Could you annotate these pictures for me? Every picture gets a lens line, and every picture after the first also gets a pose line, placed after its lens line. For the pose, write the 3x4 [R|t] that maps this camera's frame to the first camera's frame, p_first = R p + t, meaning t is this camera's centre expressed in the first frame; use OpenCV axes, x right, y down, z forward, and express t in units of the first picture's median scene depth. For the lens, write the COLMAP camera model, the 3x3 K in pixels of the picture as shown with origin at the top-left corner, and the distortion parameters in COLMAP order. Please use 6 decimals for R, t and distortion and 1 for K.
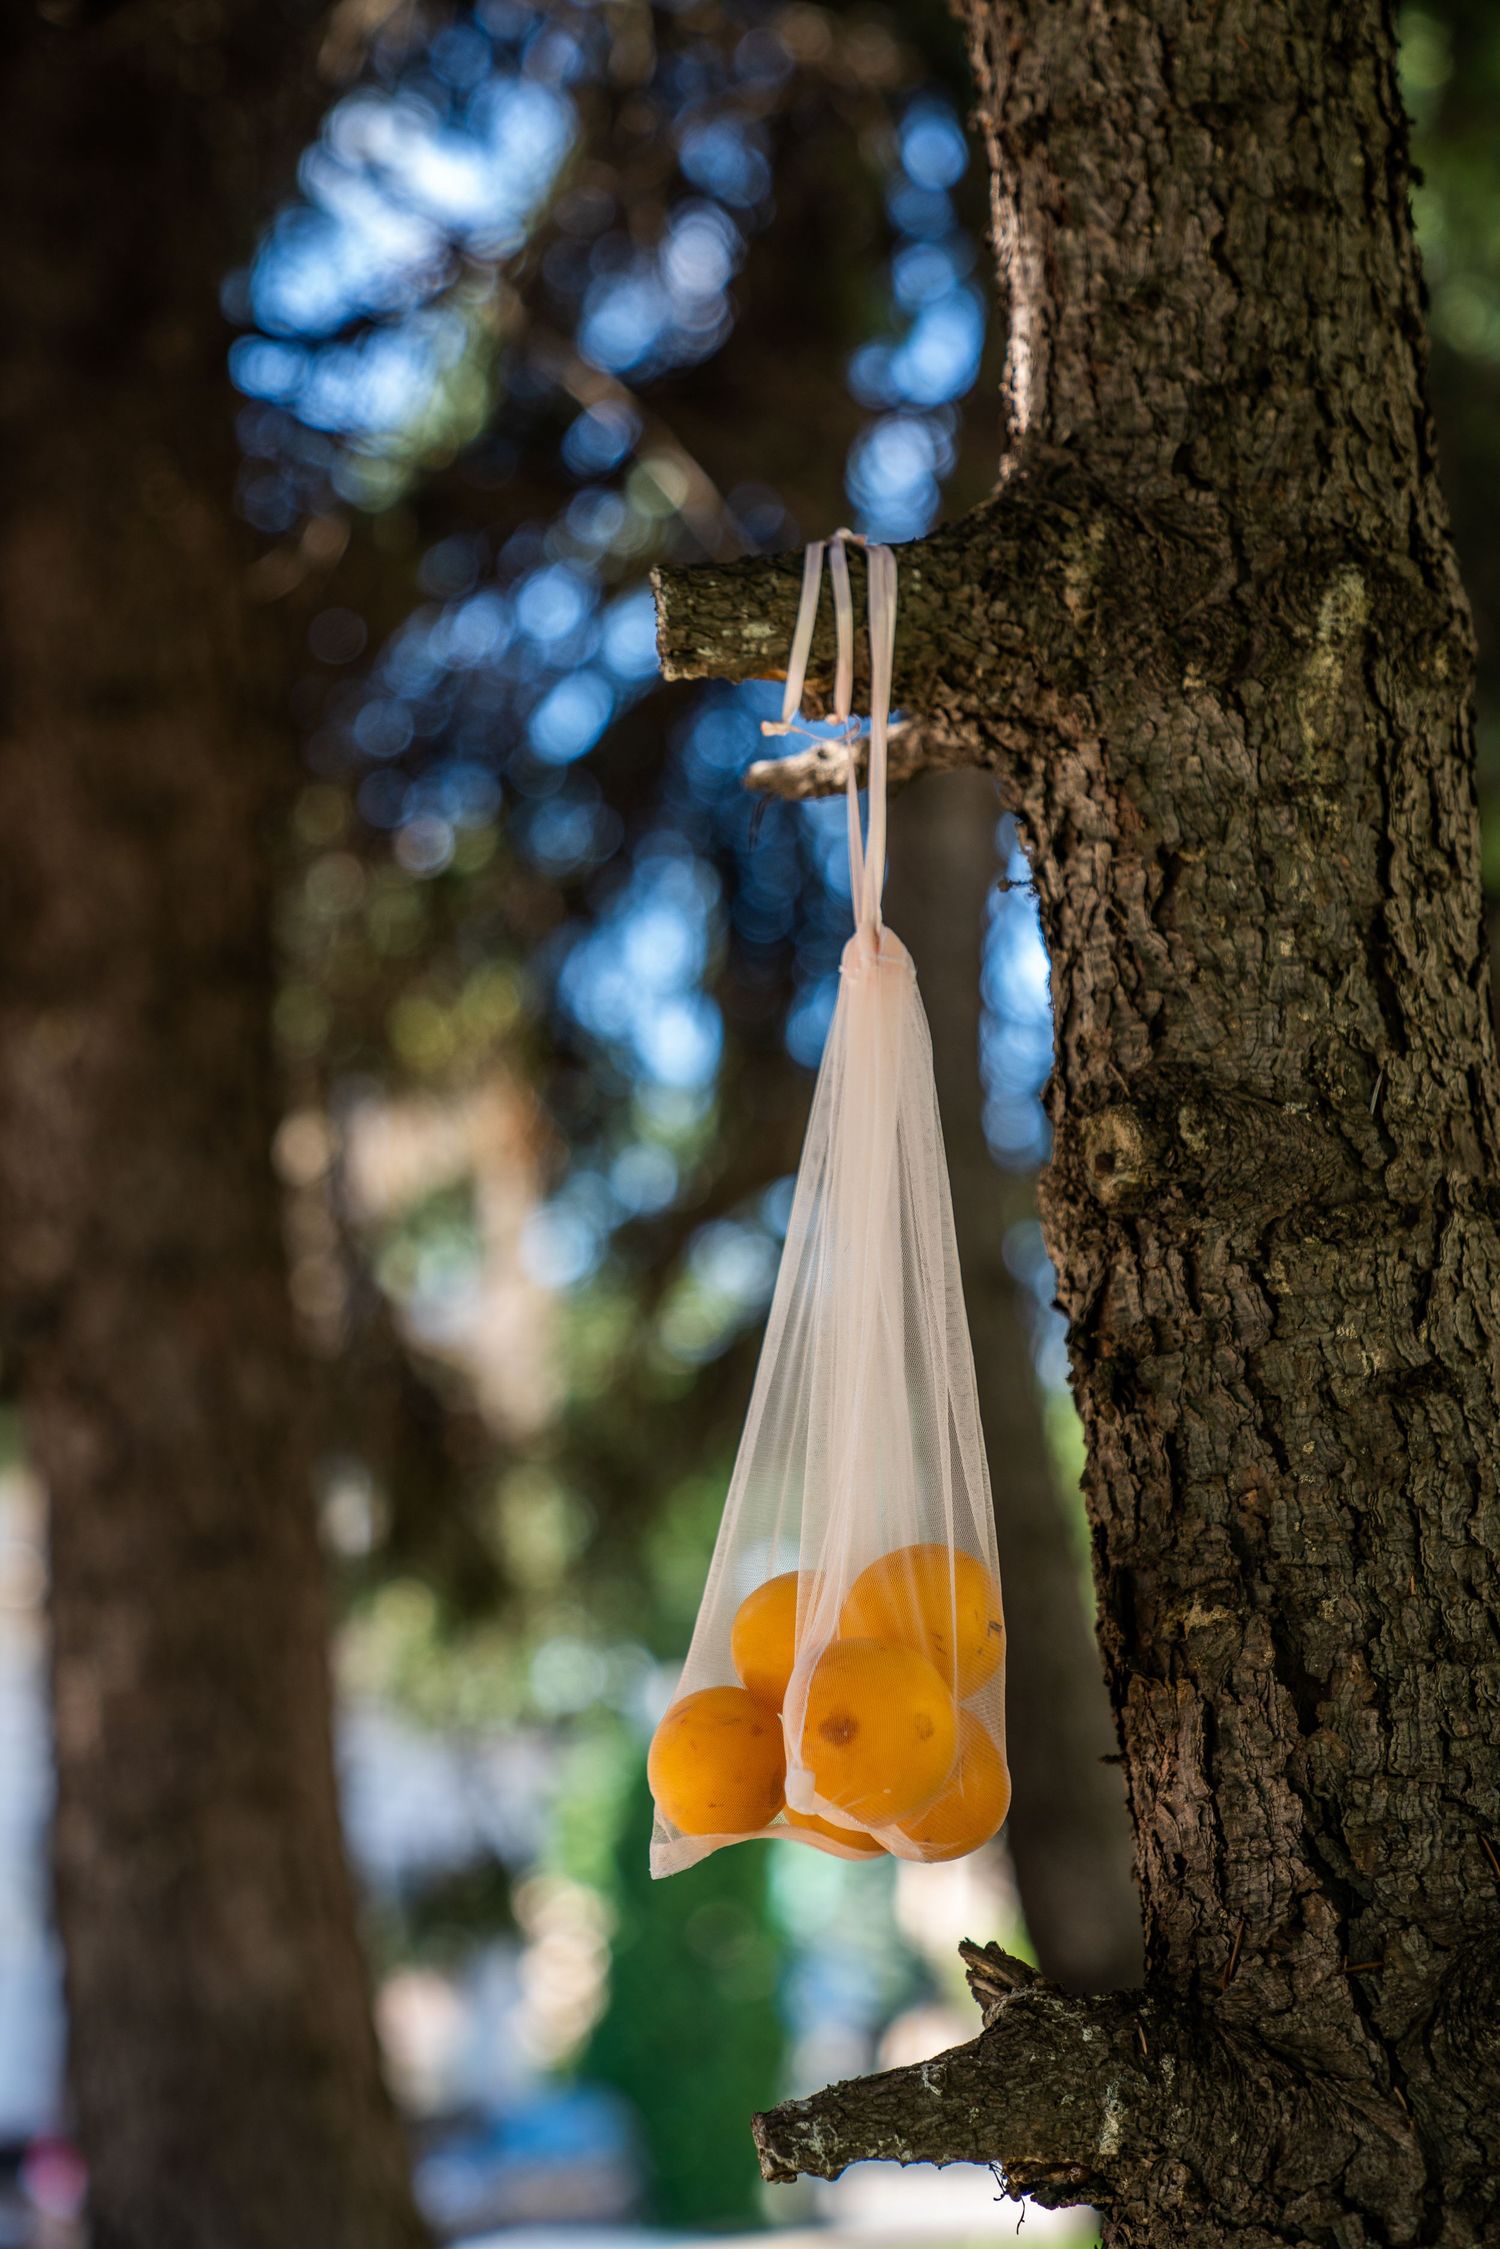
lens RADIAL K [[4227.8, 0, 750.0], [0, 4227.8, 1124.5], [0, 0, 1]] dist [0.309756, 0.347589]
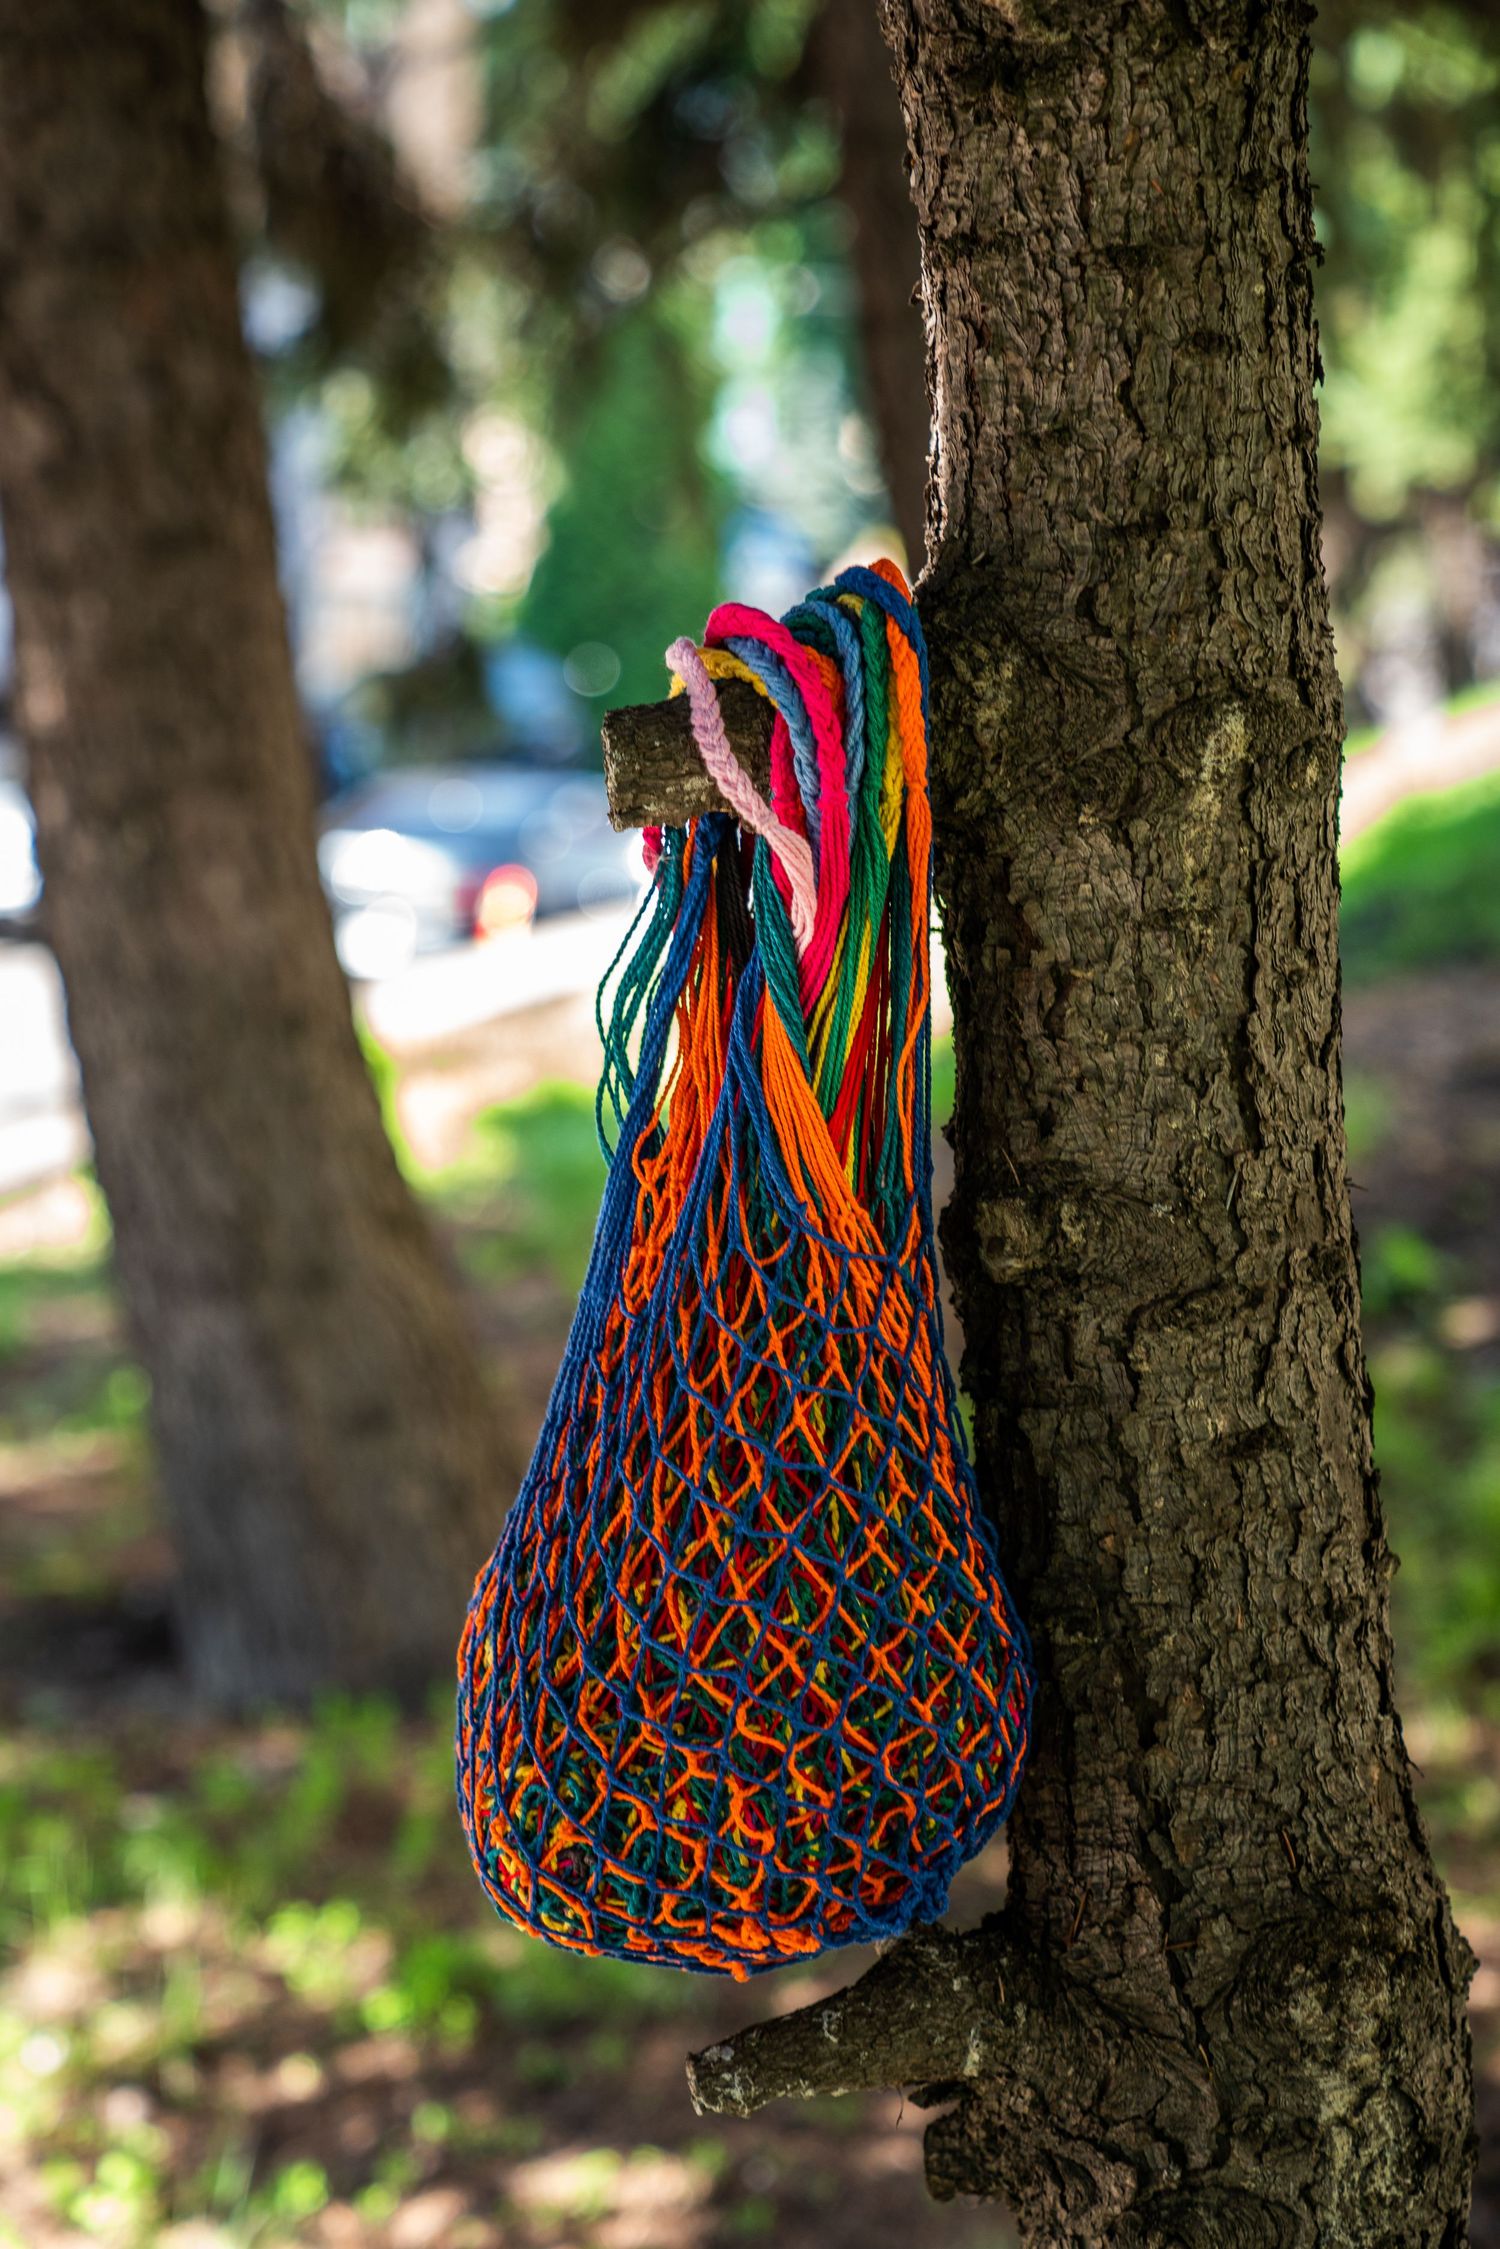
lens RADIAL K [[4227.8, 0, 750.0], [0, 4227.8, 1124.5], [0, 0, 1]] dist [0.309756, 0.347589]
pose [[0.999878, 0.004245, 0.015038, -0.000748], [-0.009064, 0.941500, 0.336891, -0.407066], [-0.012729, -0.336986, 0.941424, -0.073617]]
